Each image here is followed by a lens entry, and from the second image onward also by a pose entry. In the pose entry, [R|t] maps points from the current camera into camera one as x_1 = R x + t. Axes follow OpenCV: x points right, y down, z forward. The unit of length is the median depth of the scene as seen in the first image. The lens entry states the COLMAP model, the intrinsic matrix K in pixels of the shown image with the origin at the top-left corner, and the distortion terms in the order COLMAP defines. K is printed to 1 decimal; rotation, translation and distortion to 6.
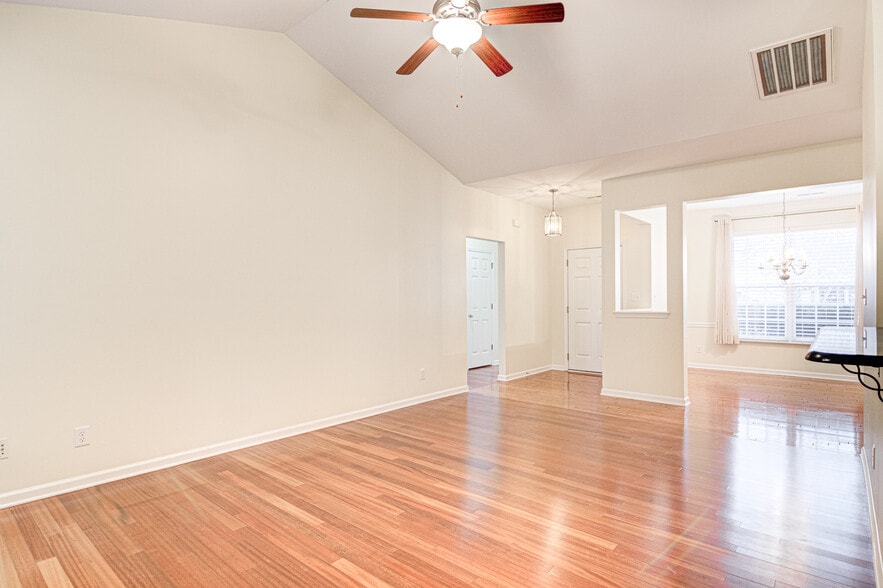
lens RADIAL K [[457.9, 0, 448.9], [0, 457.9, 298.9], [0, 0, 1]] dist [0.004732, -0.001678]
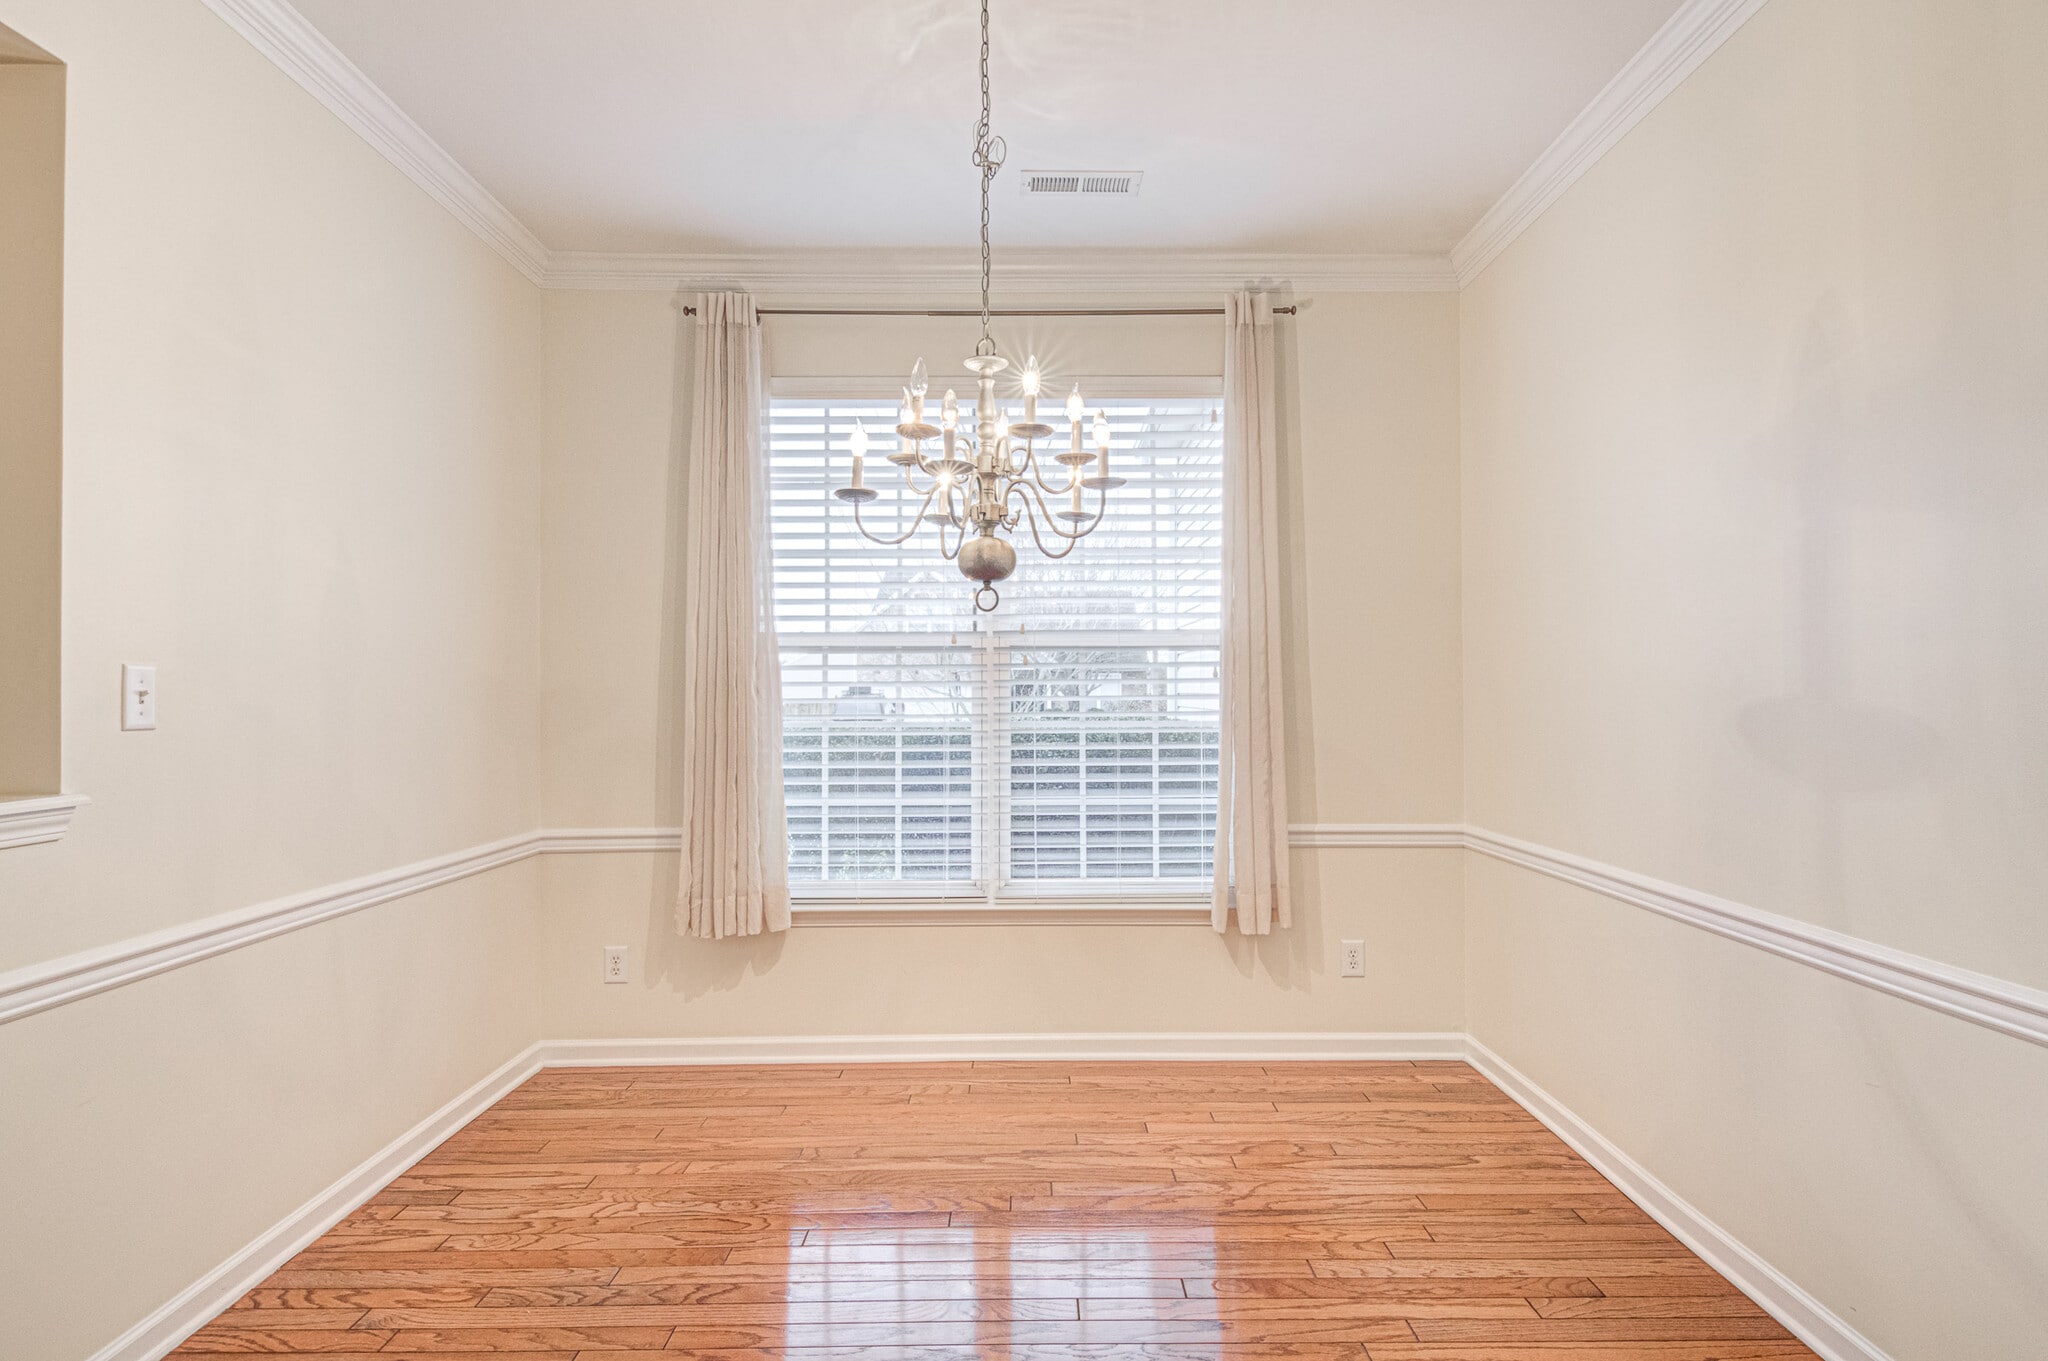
lens RADIAL K [[1062.0, 0, 1023.6], [0, 1062.0, 687.4], [0, 0, 1]] dist [0.004732, -0.001678]
pose [[0.763086, 0.004960, 0.646278, 0.442703], [0.003569, 0.999923, -0.011888, -0.001905], [-0.646287, 0.011378, 0.763010, 0.623990]]
